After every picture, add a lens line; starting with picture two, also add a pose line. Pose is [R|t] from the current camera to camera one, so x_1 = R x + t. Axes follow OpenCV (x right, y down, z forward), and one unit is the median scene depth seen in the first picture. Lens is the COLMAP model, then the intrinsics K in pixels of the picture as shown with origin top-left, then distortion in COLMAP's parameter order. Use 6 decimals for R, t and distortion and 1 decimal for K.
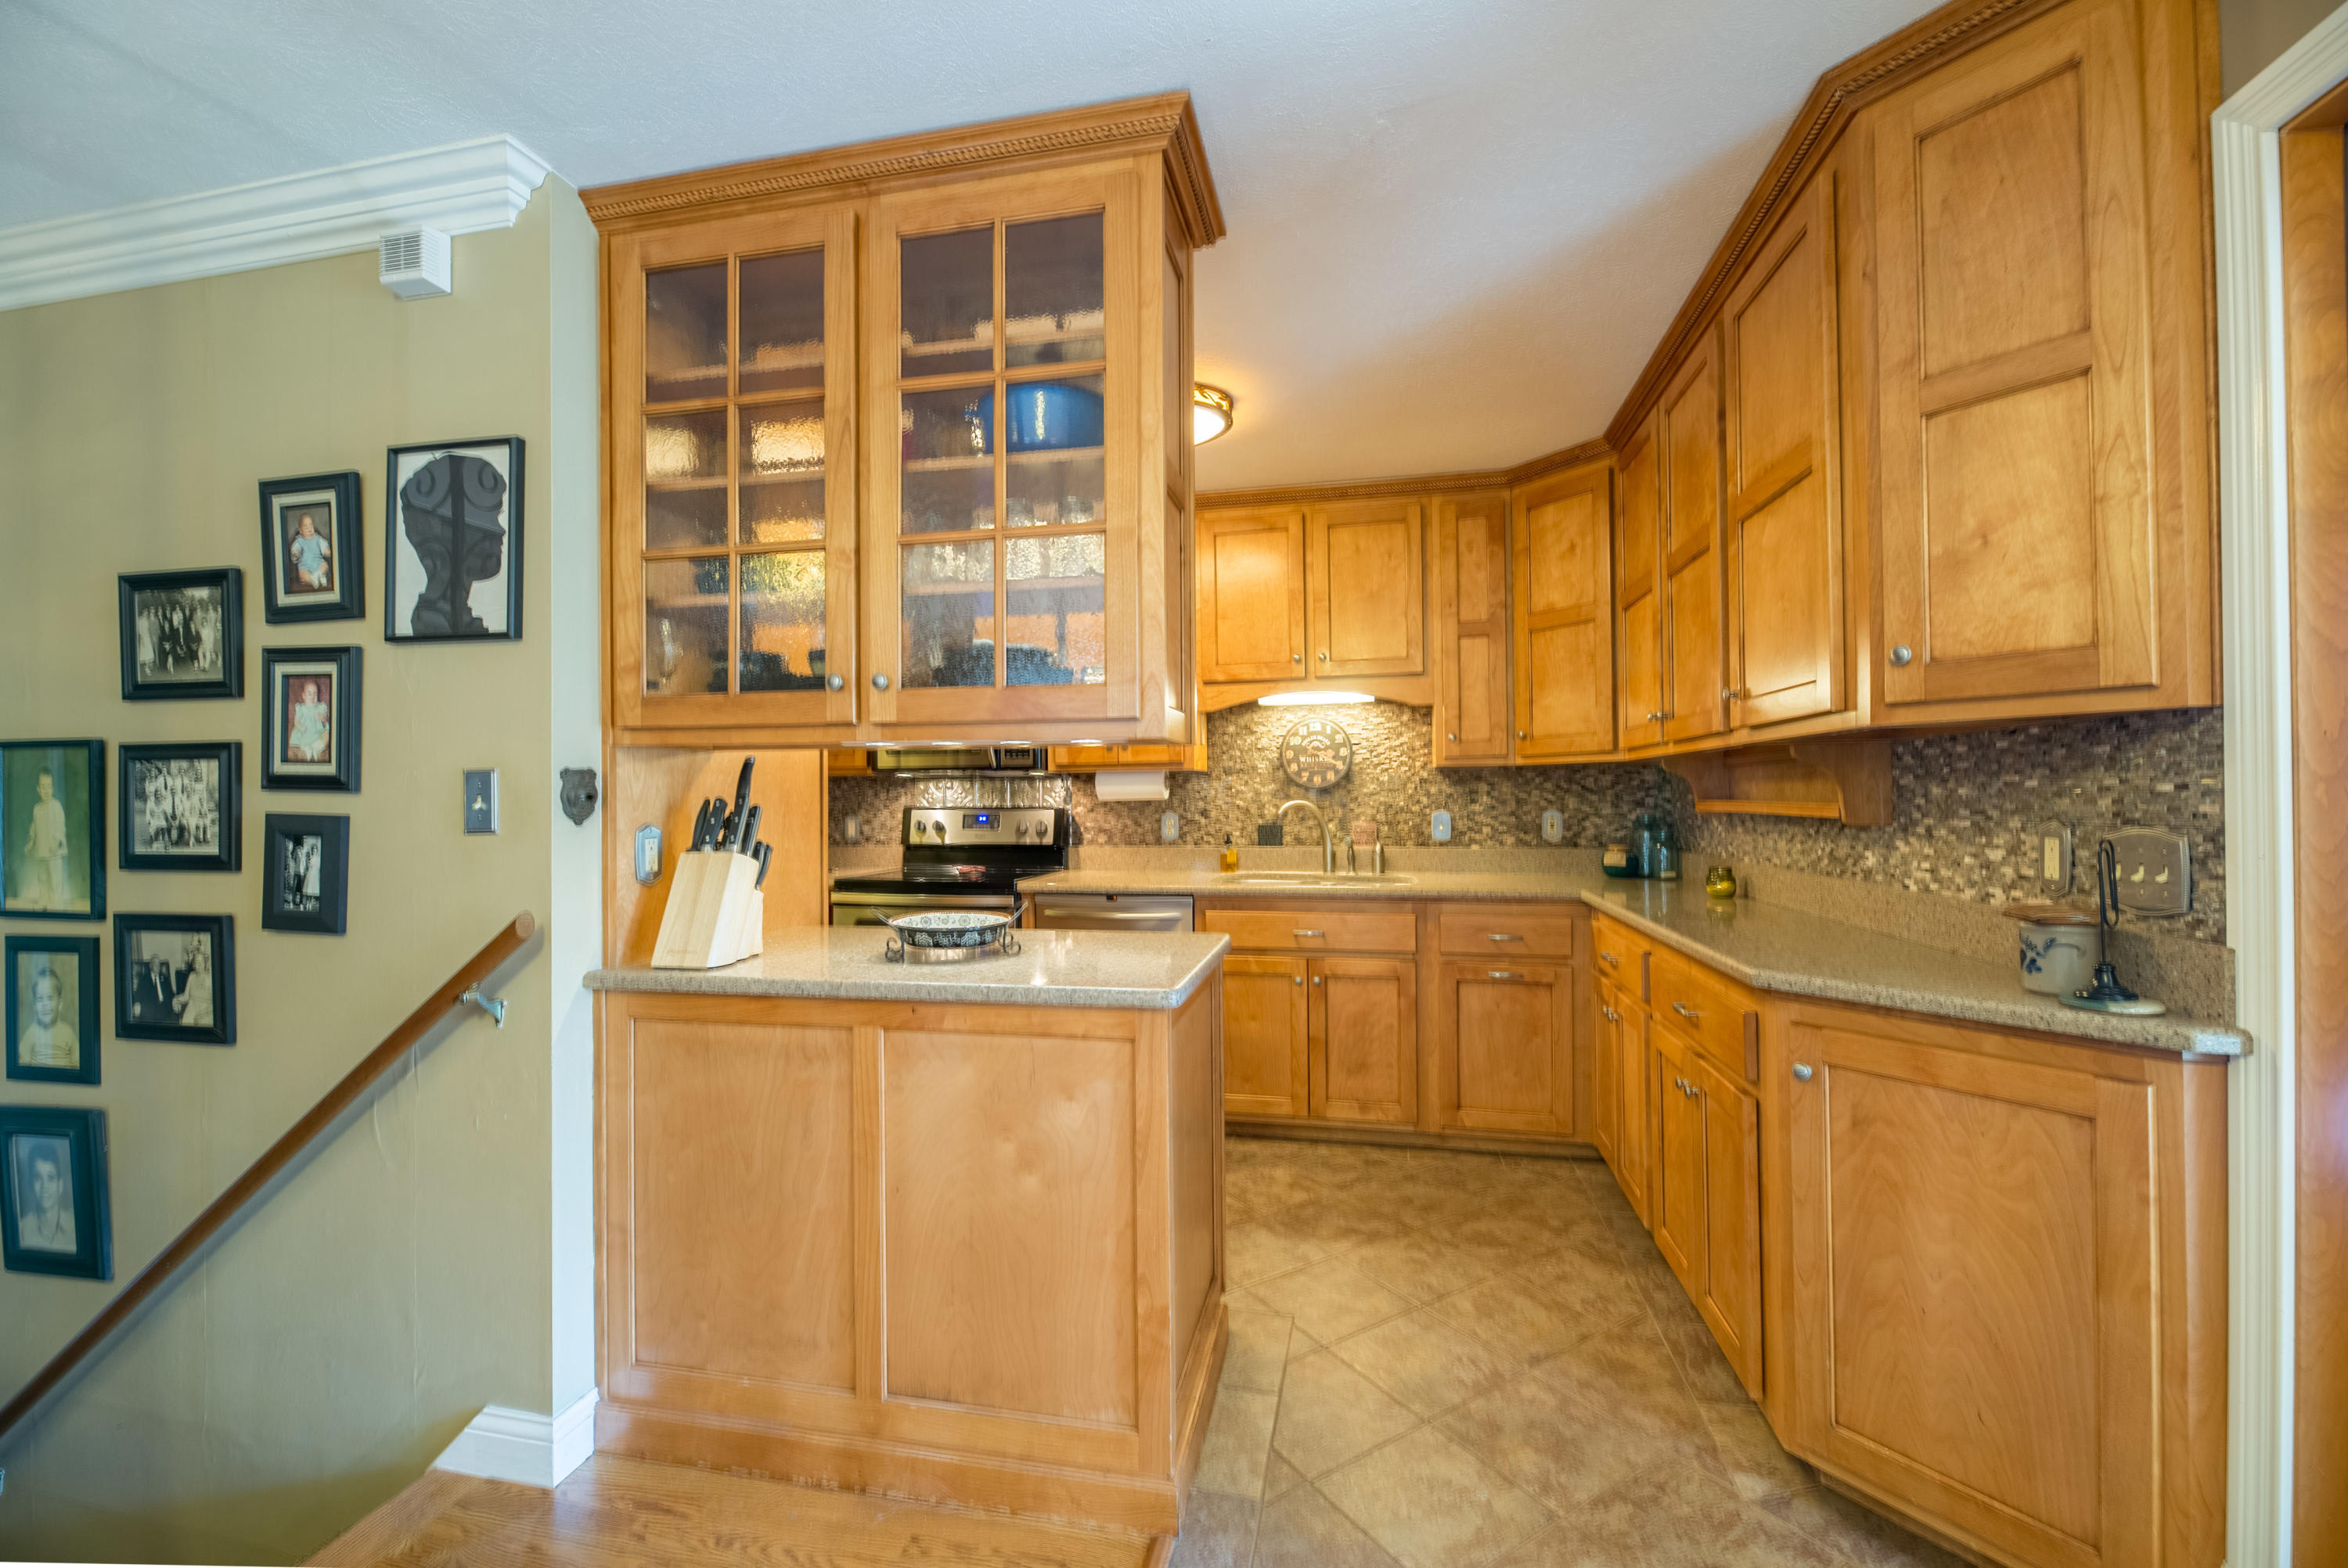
lens RADIAL K [[960.5, 0, 1173.5], [0, 960.5, 785.0], [0, 0, 1]] dist [-0.001328, 0.000119]
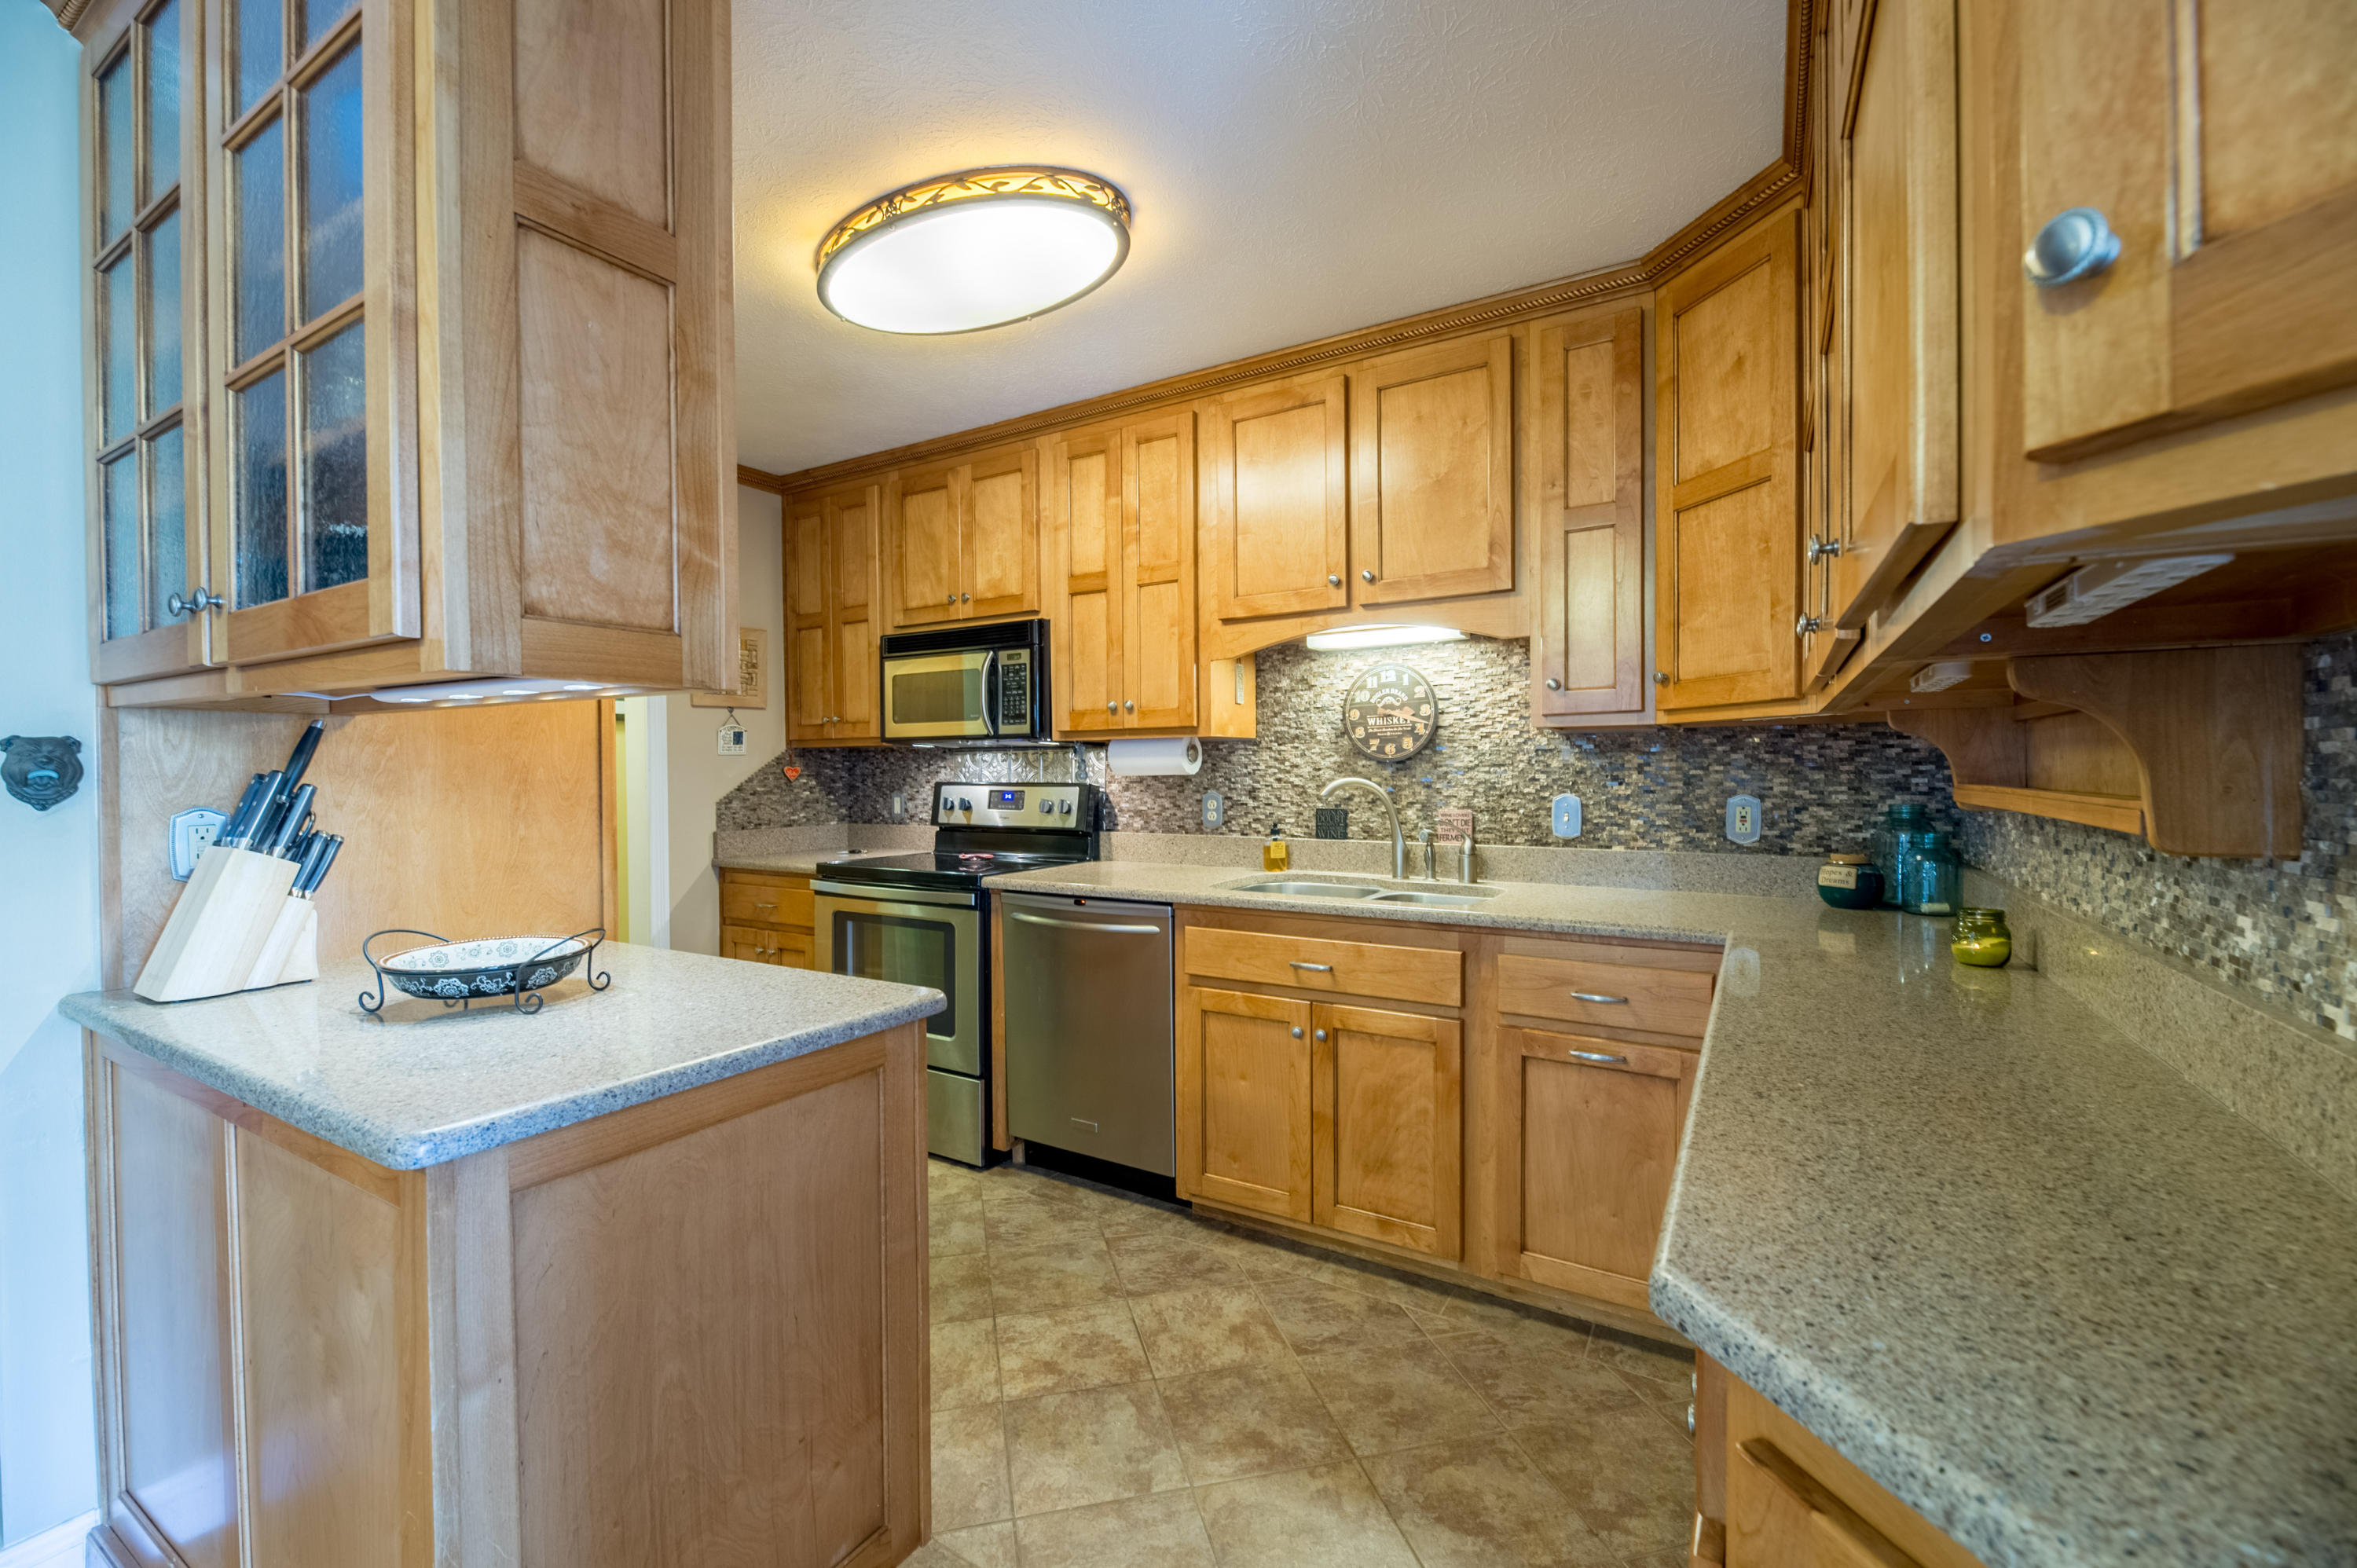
lens RADIAL K [[962.6, 0, 1177.1], [0, 962.6, 783.3], [0, 0, 1]] dist [-0.002901, -0.001934]
pose [[0.945868, 0.007826, -0.324456, 0.248038], [0.001145, 0.999623, 0.027451, 0.000175], [0.324548, -0.026336, 0.945502, 0.272062]]
